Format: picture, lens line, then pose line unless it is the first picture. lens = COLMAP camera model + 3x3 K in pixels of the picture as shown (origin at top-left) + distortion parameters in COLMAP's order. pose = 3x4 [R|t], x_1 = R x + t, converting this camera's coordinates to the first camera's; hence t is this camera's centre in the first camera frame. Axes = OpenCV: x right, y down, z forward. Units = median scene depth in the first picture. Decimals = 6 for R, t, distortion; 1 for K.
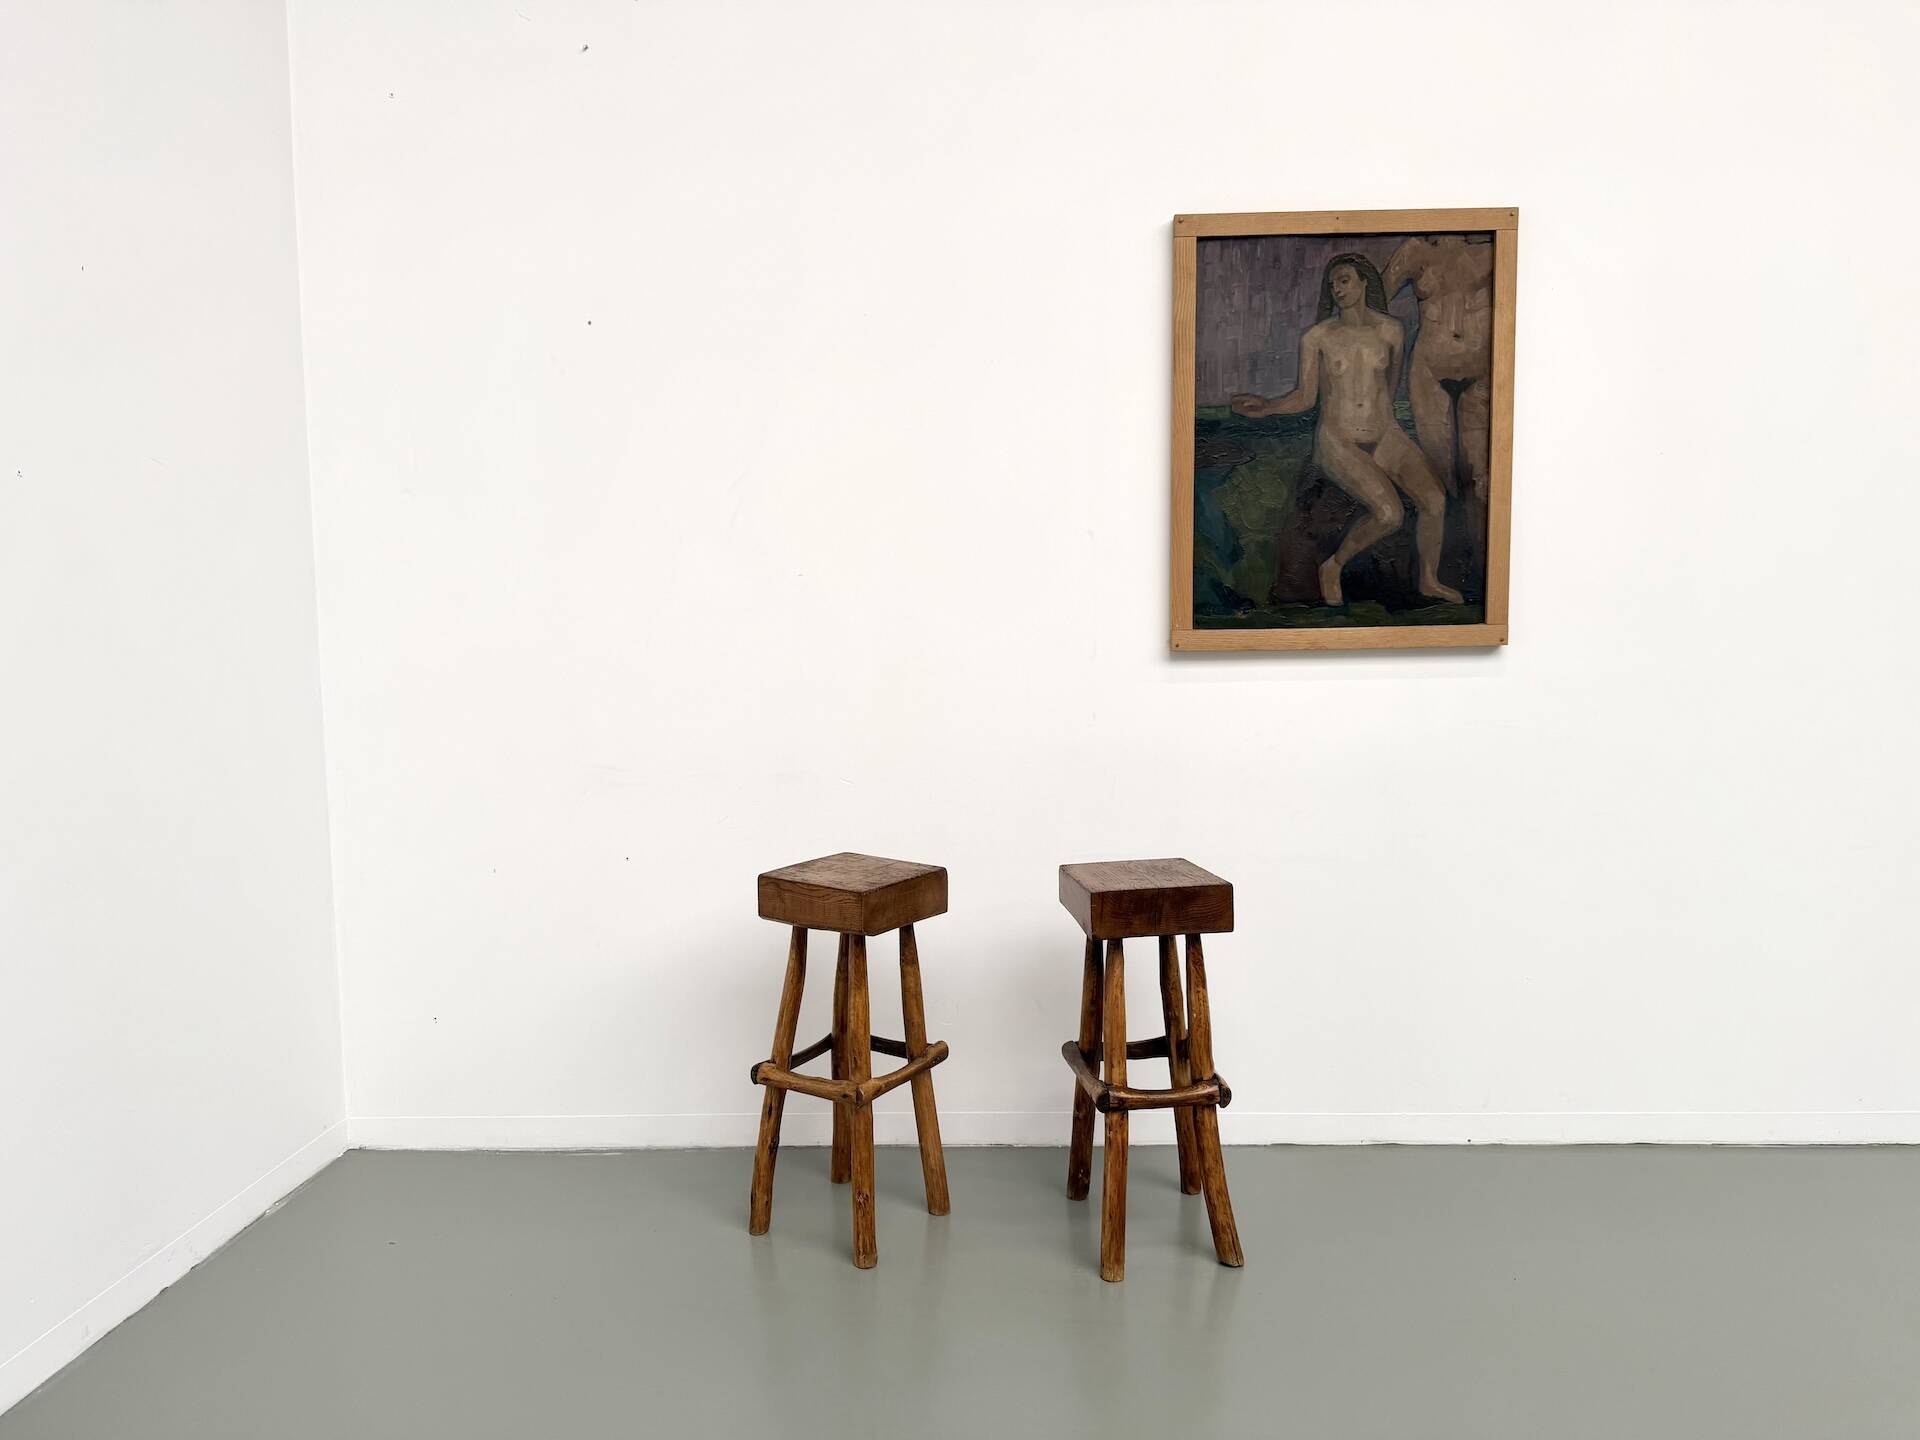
lens RADIAL K [[1359.4, 0, 953.4], [0, 1359.4, 725.2], [0, 0, 1]] dist [0.179542, -0.433832]
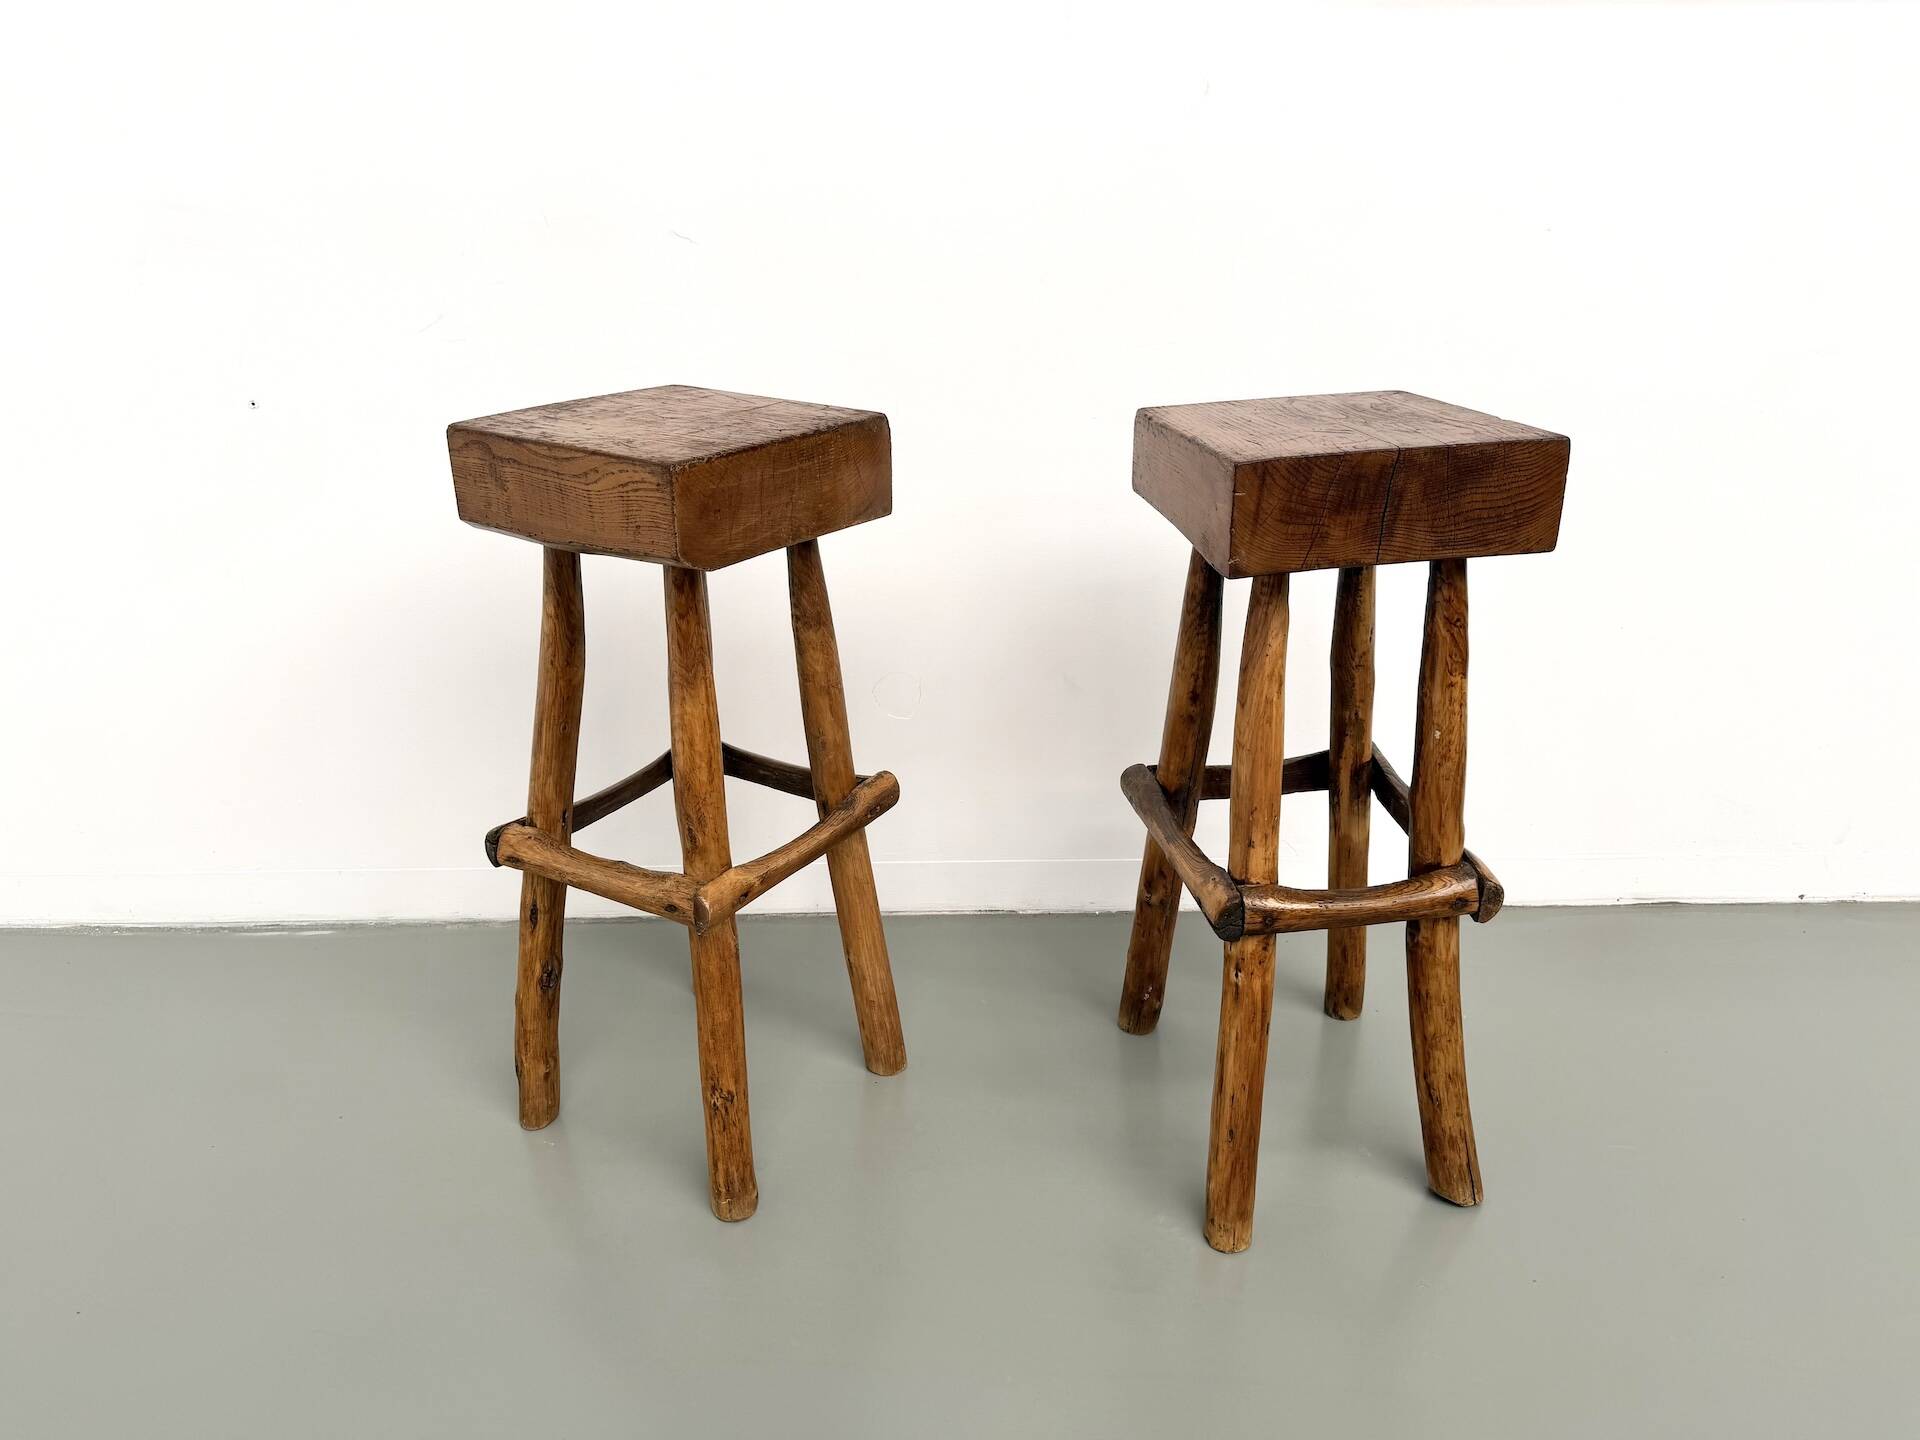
lens RADIAL K [[1346.6, 0, 959.9], [0, 1346.6, 729.9], [0, 0, 1]] dist [0.178067, -0.406095]
pose [[0.999732, -0.007442, 0.021940, 0.008284], [0.000784, 0.957332, 0.288990, 0.076068], [-0.023154, -0.288895, 0.957081, 0.550102]]
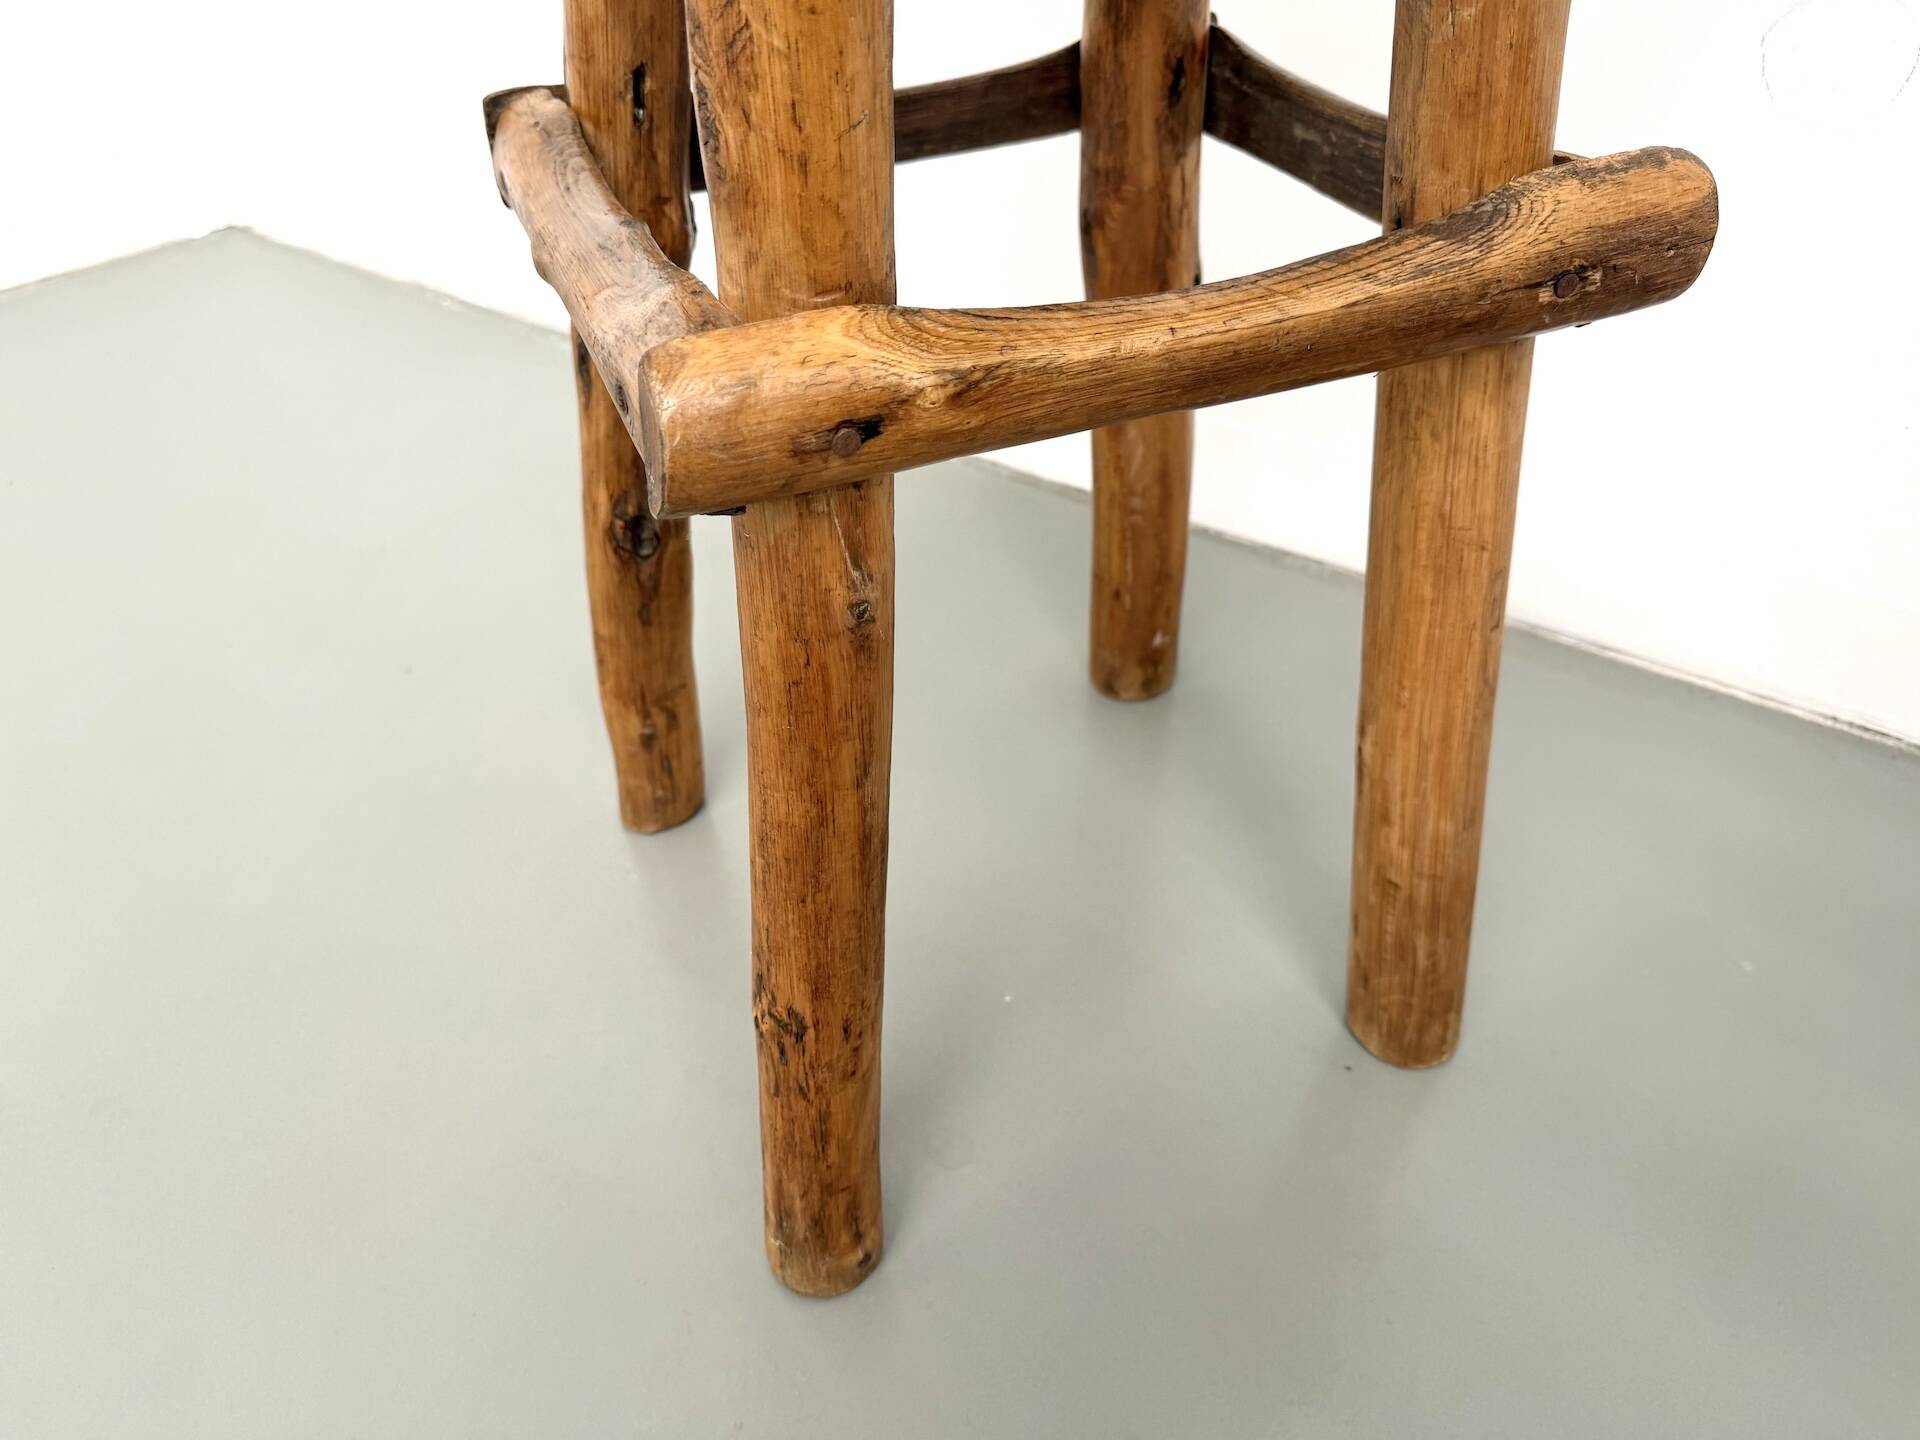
lens RADIAL K [[1359.4, 0, 953.4], [0, 1359.4, 725.2], [0, 0, 1]] dist [0.179542, -0.433832]
pose [[0.821554, 0.346862, -0.452478, 0.012918], [-0.045116, 0.830702, 0.554886, 0.213349], [0.568343, -0.435455, 0.698115, 0.874912]]
